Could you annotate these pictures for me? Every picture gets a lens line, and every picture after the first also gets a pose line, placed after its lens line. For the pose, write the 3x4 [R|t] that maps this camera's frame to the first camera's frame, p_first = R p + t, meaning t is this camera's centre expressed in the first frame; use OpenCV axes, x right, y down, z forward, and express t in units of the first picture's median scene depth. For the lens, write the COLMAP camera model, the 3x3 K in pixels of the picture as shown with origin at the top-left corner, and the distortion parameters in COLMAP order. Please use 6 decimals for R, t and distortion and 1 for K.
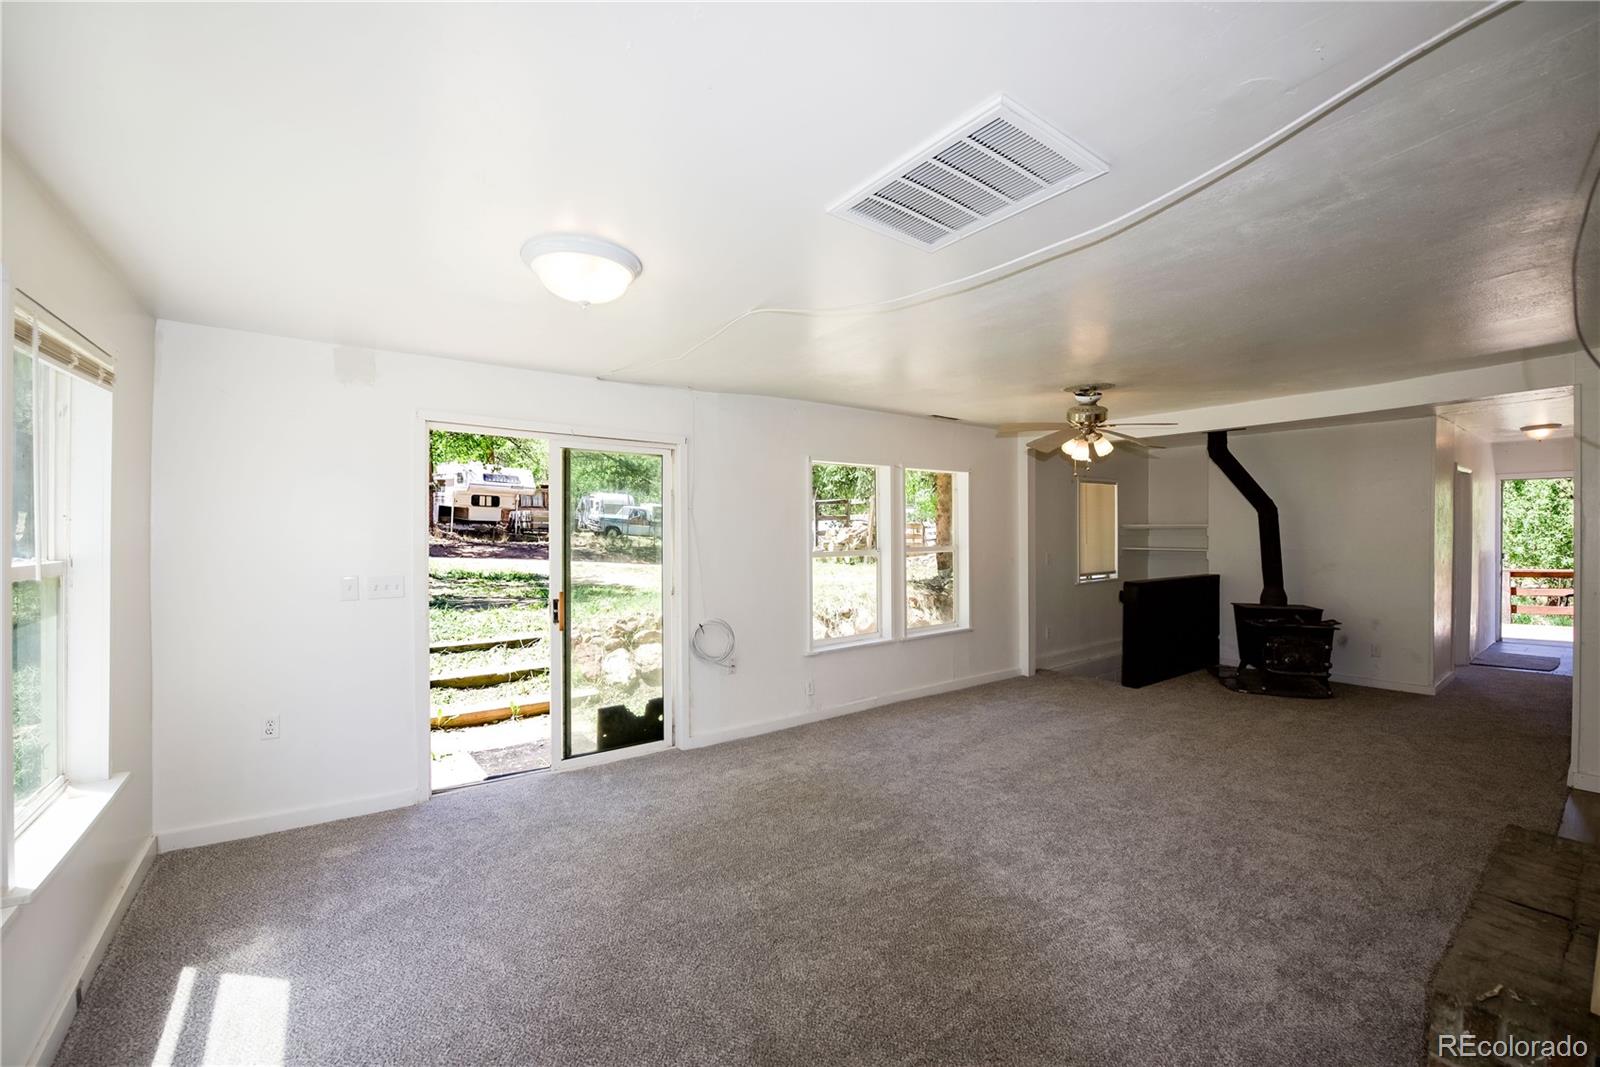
lens RADIAL K [[644.8, 0, 800.0], [0, 644.8, 533.5], [0, 0, 1]] dist [-0.023204, -0.000513]
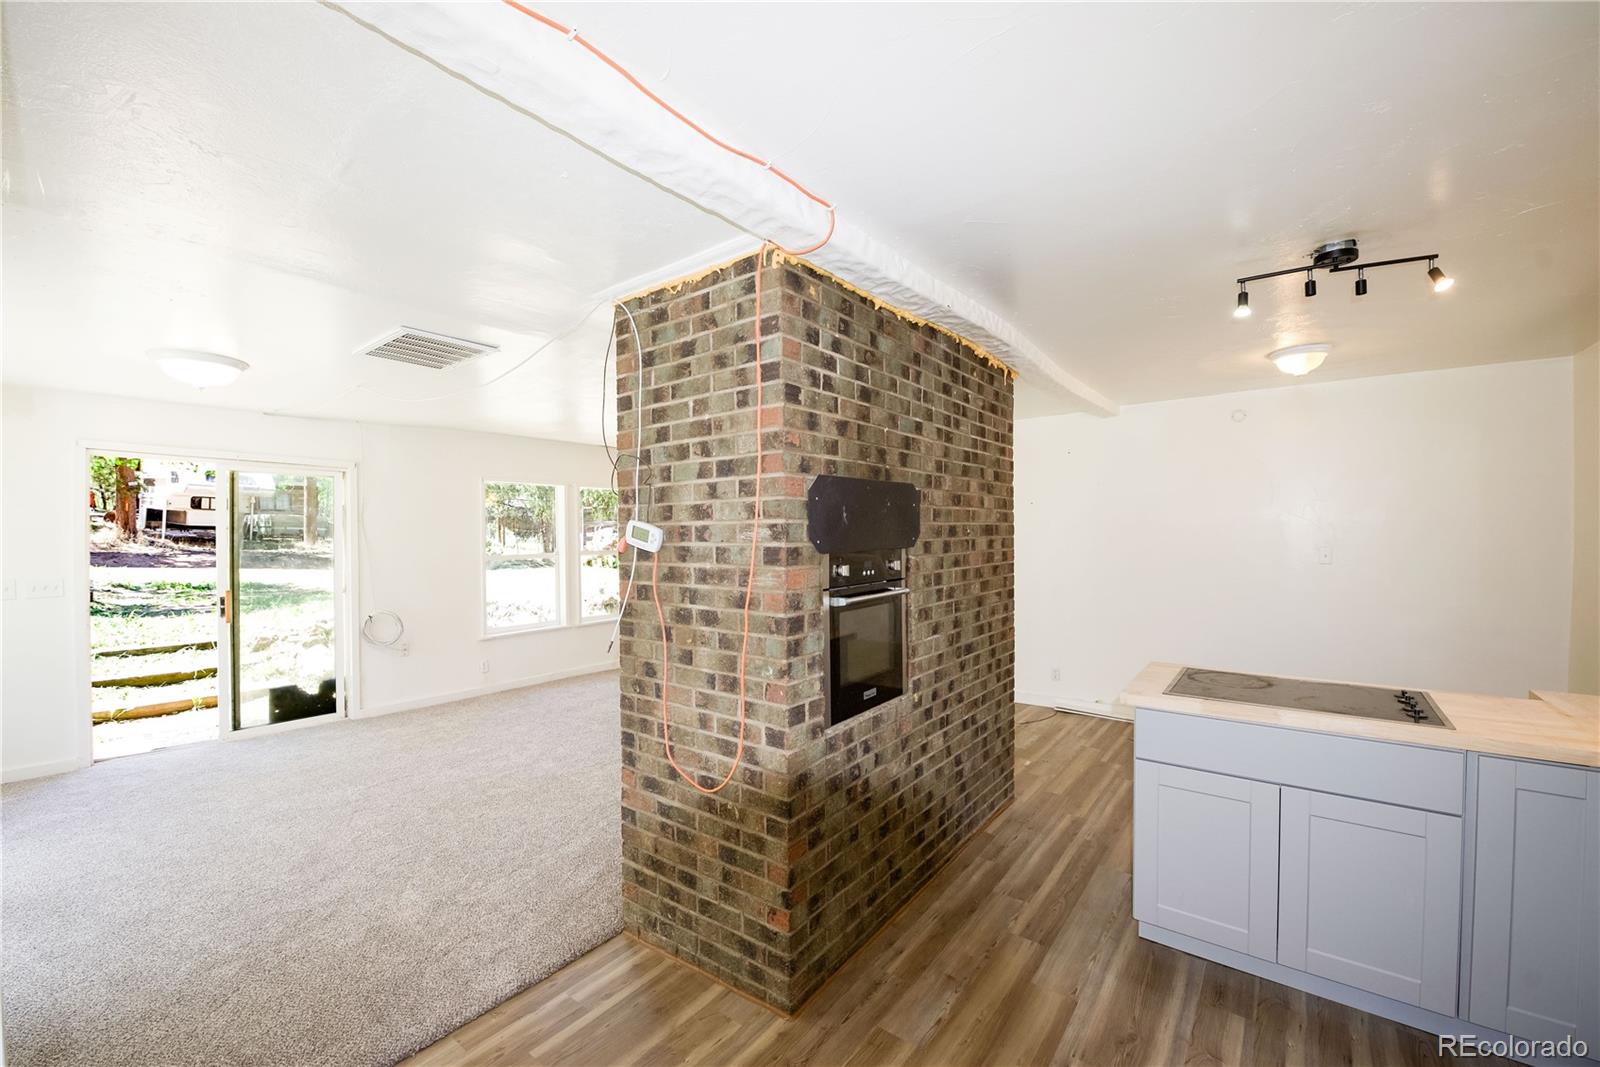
lens RADIAL K [[644.8, 0, 800.0], [0, 644.8, 533.5], [0, 0, 1]] dist [-0.023204, -0.000513]
pose [[0.959928, -0.004188, 0.280215, 0.228702], [0.005729, 0.999973, -0.004682, -0.003442], [-0.280187, 0.006100, 0.959926, -0.307467]]
